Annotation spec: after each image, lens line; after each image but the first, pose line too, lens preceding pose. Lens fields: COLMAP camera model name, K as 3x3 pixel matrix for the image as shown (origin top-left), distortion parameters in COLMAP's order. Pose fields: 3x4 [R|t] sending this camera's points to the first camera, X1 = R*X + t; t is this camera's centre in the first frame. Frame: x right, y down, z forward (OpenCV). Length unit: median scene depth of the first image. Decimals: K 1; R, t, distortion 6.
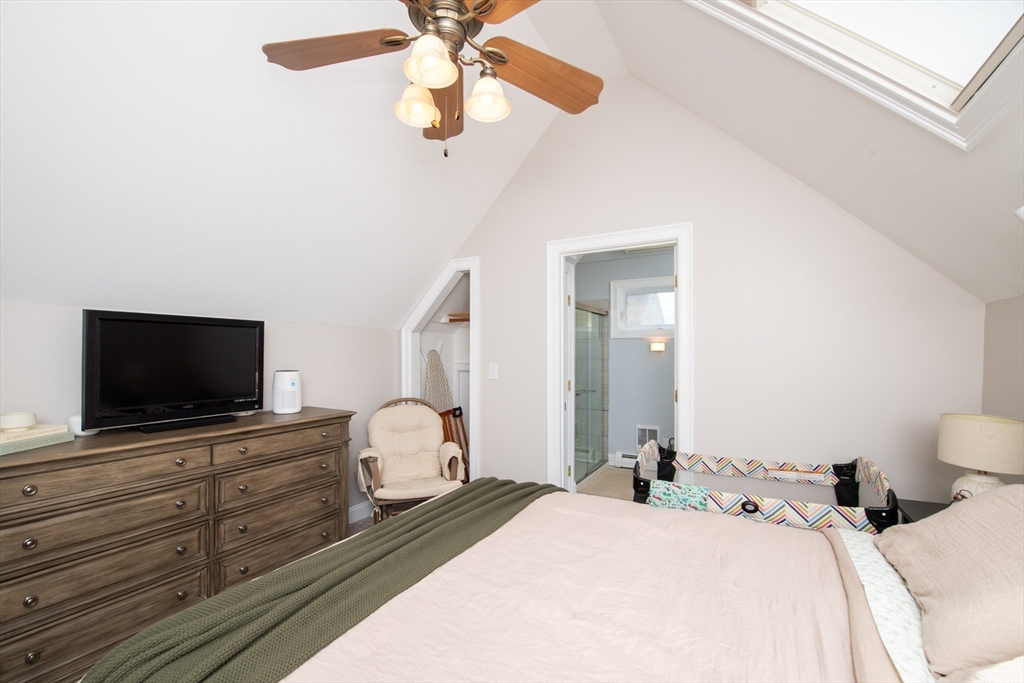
lens RADIAL K [[425.2, 0, 504.6], [0, 425.2, 347.3], [0, 0, 1]] dist [-0.021941, -0.003922]
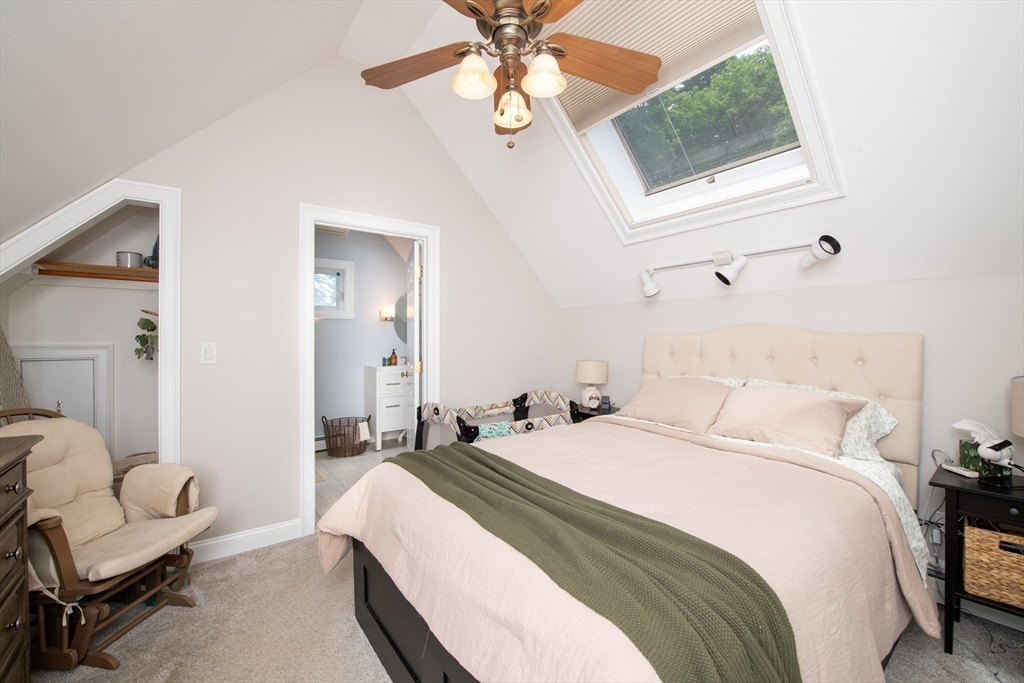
lens RADIAL K [[425.2, 0, 504.6], [0, 425.2, 340.2], [0, 0, 1]] dist [-0.021941, -0.003922]
pose [[0.377308, 0.001212, 0.926087, -0.765331], [-0.009609, 0.999950, 0.002606, 0.040432], [-0.926038, -0.009883, 0.377301, 0.388240]]
